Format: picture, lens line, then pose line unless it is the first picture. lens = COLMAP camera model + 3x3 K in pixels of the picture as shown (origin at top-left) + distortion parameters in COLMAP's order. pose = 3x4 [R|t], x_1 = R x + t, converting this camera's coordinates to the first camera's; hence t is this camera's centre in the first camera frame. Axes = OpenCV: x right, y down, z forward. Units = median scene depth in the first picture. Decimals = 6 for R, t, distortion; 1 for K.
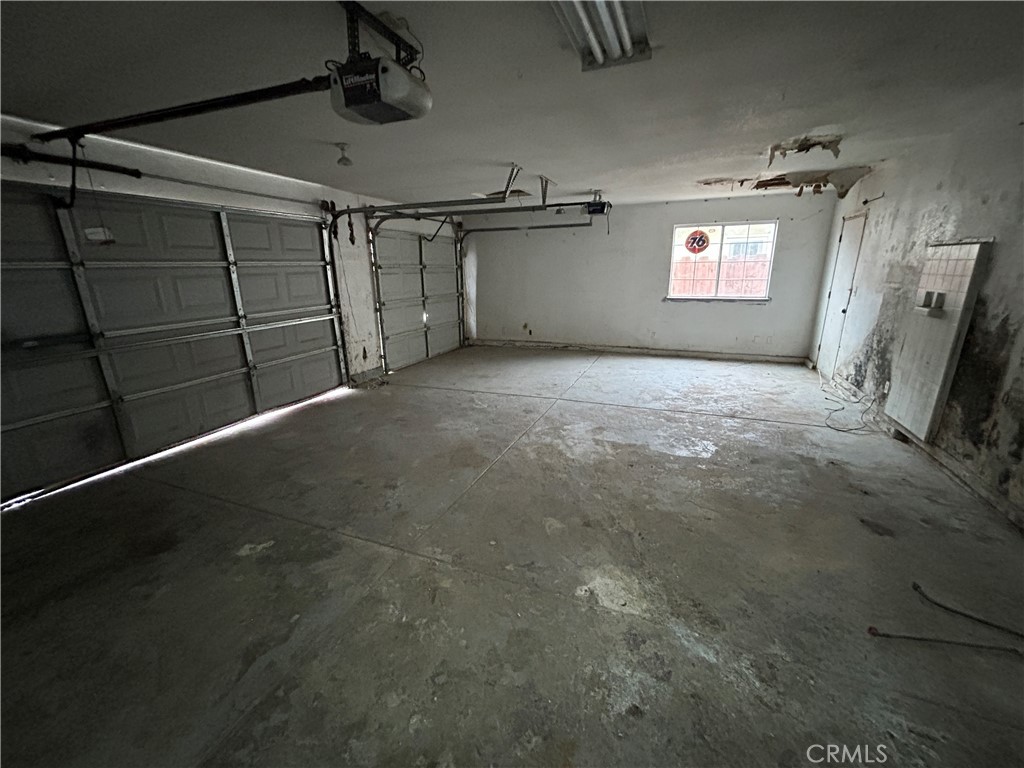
lens RADIAL K [[415.0, 0, 510.8], [0, 415.0, 382.1], [0, 0, 1]] dist [0.000700, 0.000308]
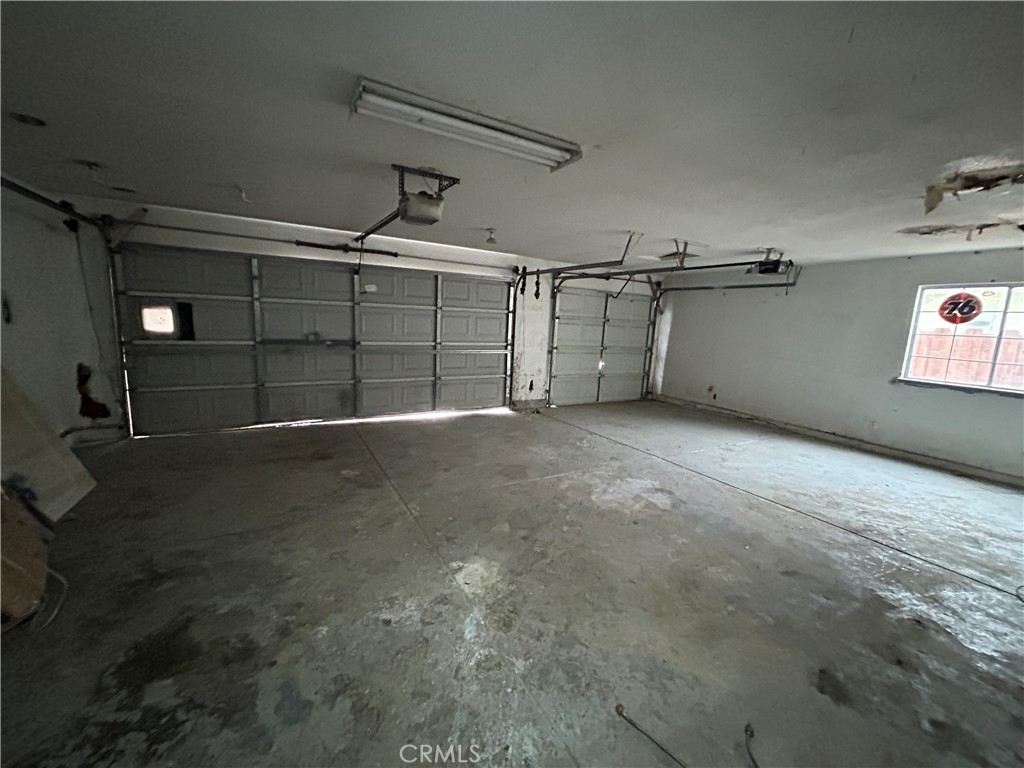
lens RADIAL K [[415.0, 0, 510.8], [0, 415.0, 382.1], [0, 0, 1]] dist [0.000700, 0.000308]
pose [[0.783804, 0.147619, -0.603208, 0.387001], [-0.223660, 0.973255, -0.052443, -0.002331], [0.579334, 0.176019, 0.795858, -0.001618]]
